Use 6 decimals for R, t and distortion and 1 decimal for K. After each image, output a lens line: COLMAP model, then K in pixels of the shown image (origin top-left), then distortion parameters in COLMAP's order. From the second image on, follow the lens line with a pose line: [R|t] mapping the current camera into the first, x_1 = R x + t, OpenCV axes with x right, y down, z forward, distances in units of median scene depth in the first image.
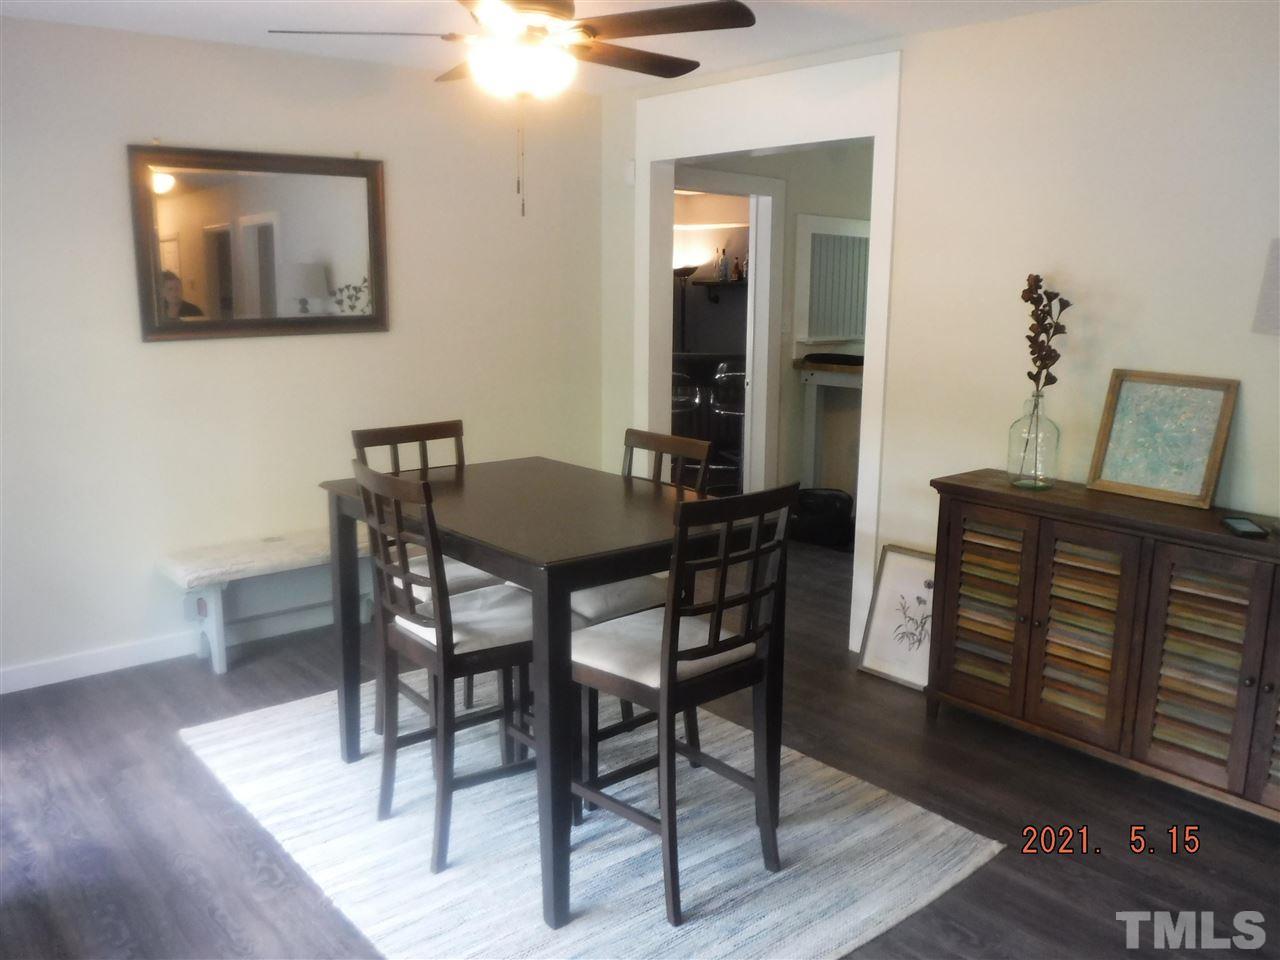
lens RADIAL K [[1043.0, 0, 640.0], [0, 1043.0, 480.0], [0, 0, 1]] dist [-0.061691, -0.001476]
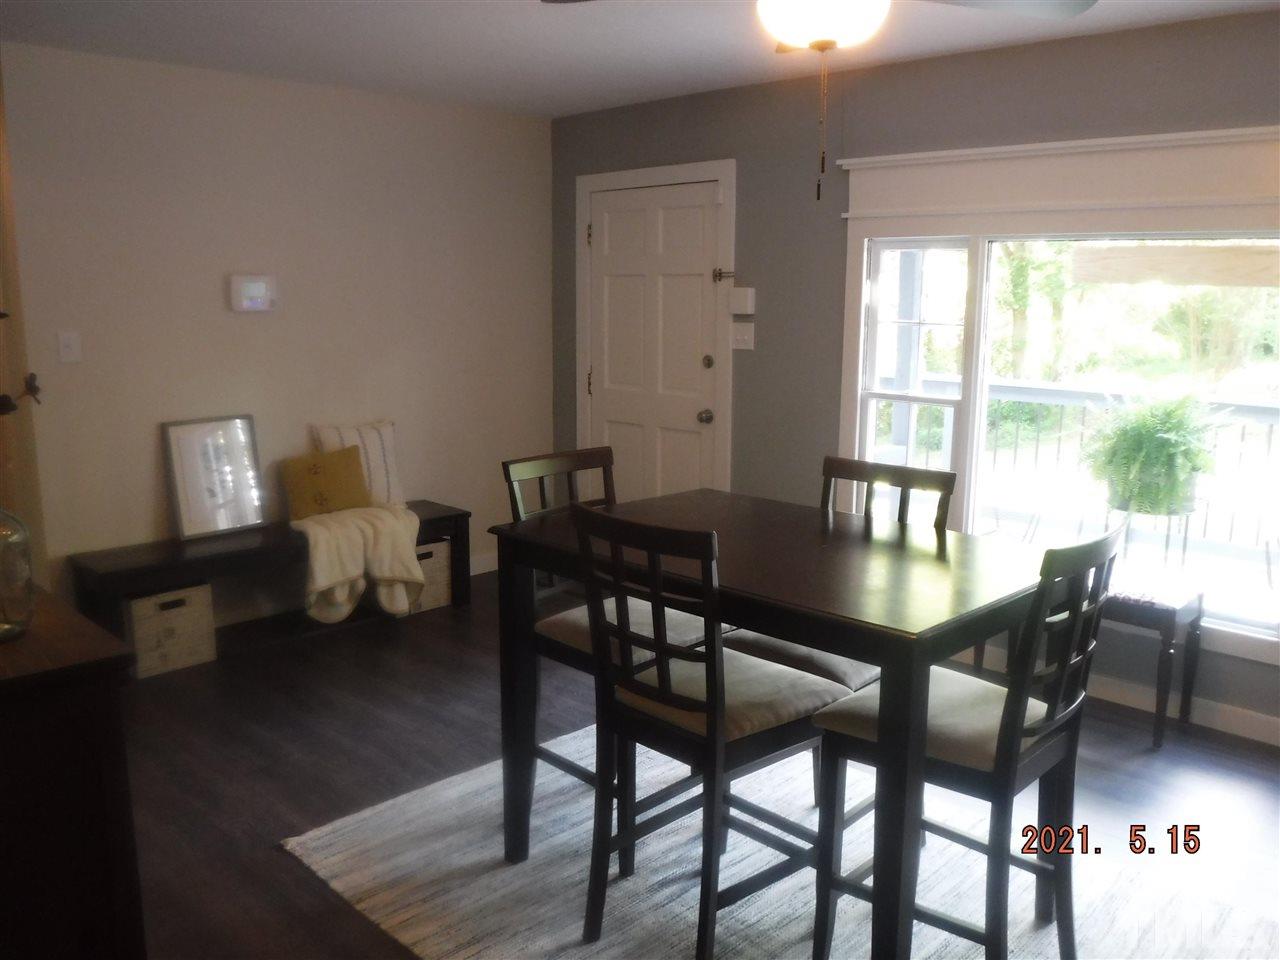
lens RADIAL K [[1043.0, 0, 640.0], [0, 1043.0, 480.0], [0, 0, 1]] dist [-0.061691, -0.001476]
pose [[-0.996140, 0.001447, -0.087772, 0.093974], [-0.030269, 0.932879, 0.358915, -0.327779], [0.082400, 0.360187, -0.929234, 1.770887]]
